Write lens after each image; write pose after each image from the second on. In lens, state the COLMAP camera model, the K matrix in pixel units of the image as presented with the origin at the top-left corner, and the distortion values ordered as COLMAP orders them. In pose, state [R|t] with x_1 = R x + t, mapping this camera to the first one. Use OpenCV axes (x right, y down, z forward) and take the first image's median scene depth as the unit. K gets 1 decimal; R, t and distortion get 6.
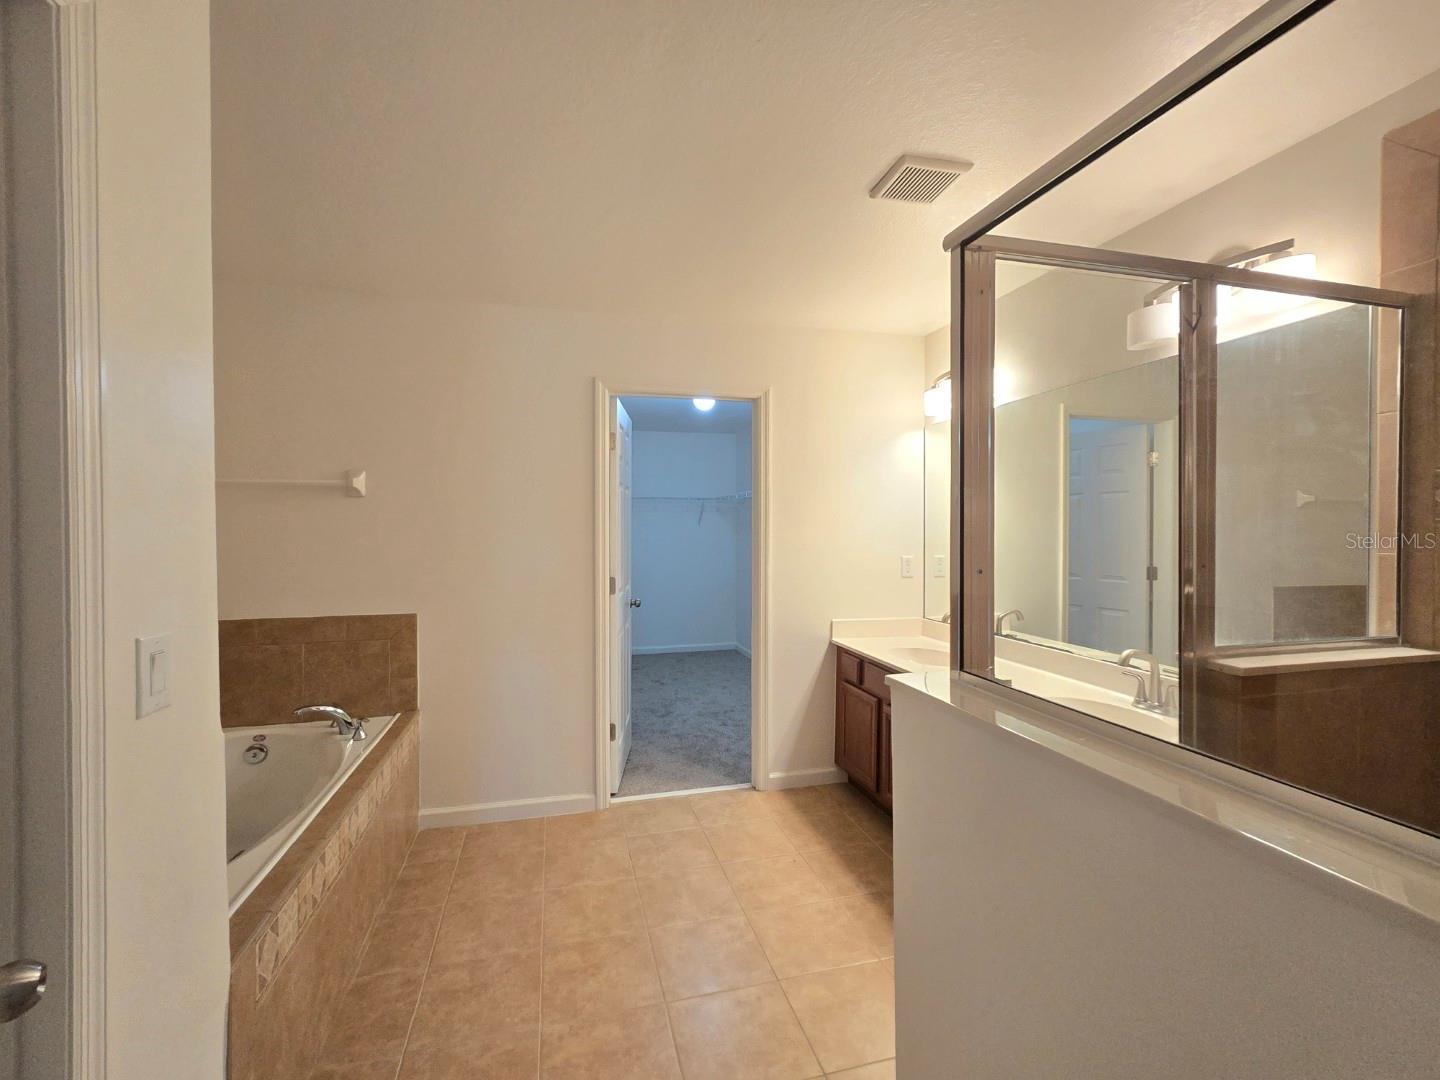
lens RADIAL K [[682.5, 0, 722.9], [0, 682.5, 536.8], [0, 0, 1]] dist [0.002698, 0.000125]
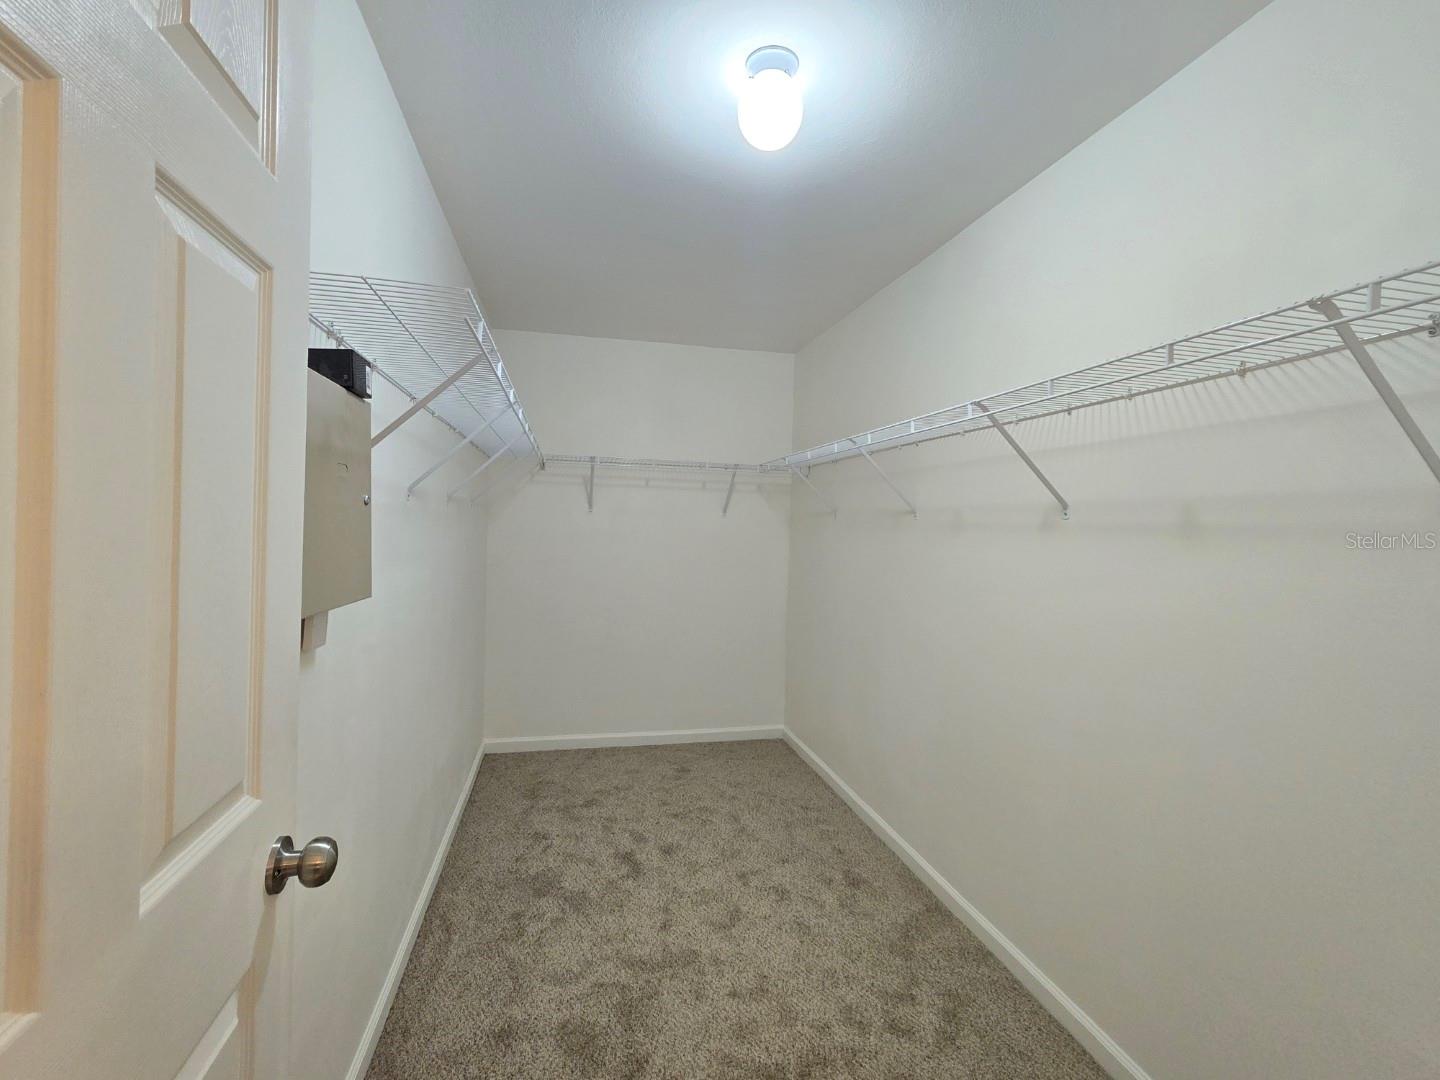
lens RADIAL K [[682.5, 0, 720.6], [0, 682.5, 539.2], [0, 0, 1]] dist [0.002698, 0.000125]
pose [[0.999227, 0.029564, -0.025894, -0.024233], [-0.029446, 0.999554, 0.004927, -0.000327], [0.026028, -0.004161, 0.999653, 0.447358]]
